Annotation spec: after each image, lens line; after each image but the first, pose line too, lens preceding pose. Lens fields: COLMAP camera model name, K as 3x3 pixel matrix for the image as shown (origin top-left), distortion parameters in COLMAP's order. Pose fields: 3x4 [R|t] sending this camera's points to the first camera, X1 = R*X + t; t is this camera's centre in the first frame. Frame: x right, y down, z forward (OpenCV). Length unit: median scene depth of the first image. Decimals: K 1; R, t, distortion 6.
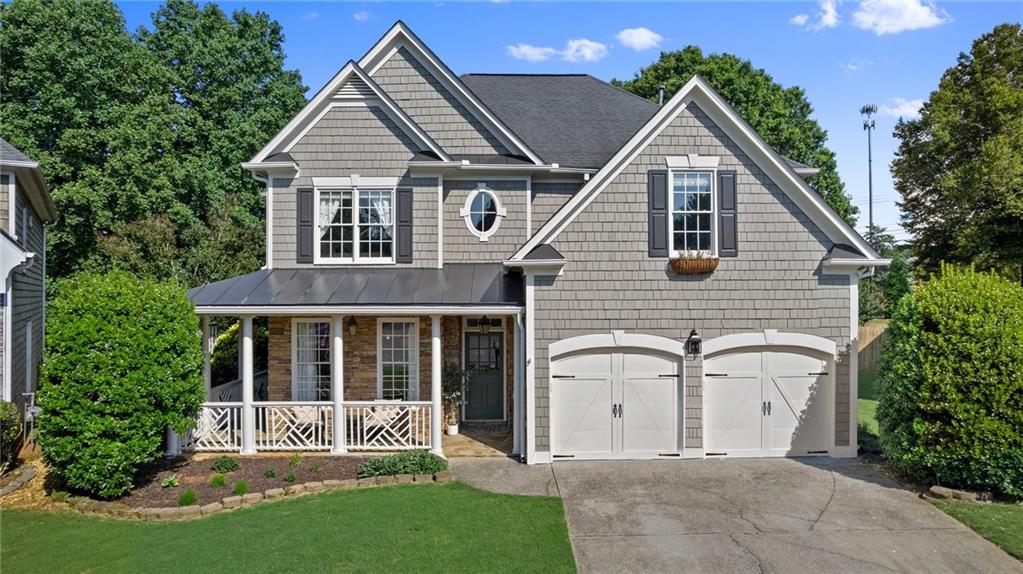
lens RADIAL K [[652.9, 0, 516.7], [0, 652.9, 284.1], [0, 0, 1]] dist [-0.081716, 0.068463]
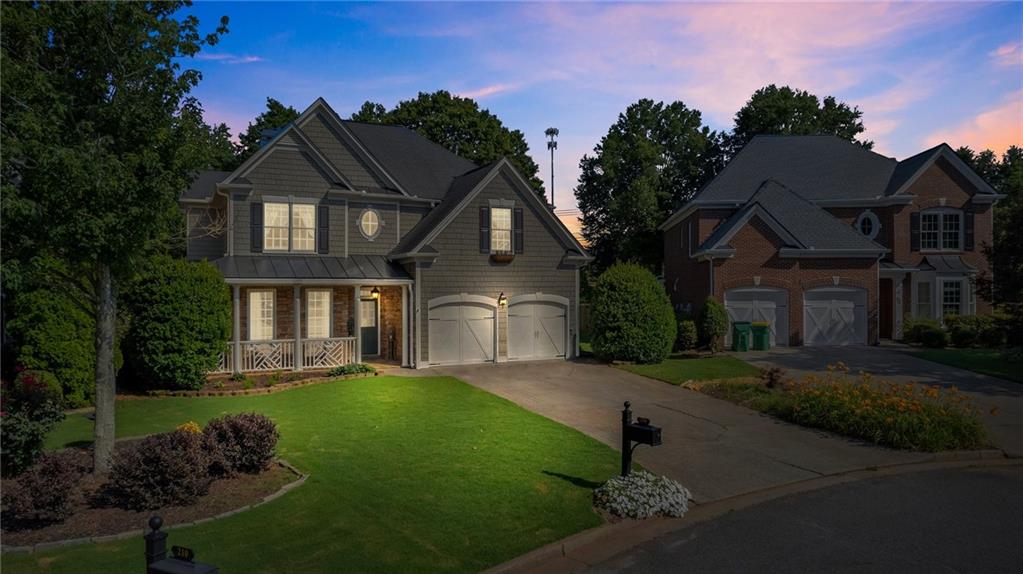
lens RADIAL K [[652.9, 0, 516.7], [0, 652.9, 284.1], [0, 0, 1]] dist [-0.081716, 0.068463]
pose [[0.898407, 0.003218, 0.439152, -0.436111], [-0.003634, 0.999993, 0.000106, 0.038375], [-0.439149, -0.001691, 0.898413, -0.597300]]
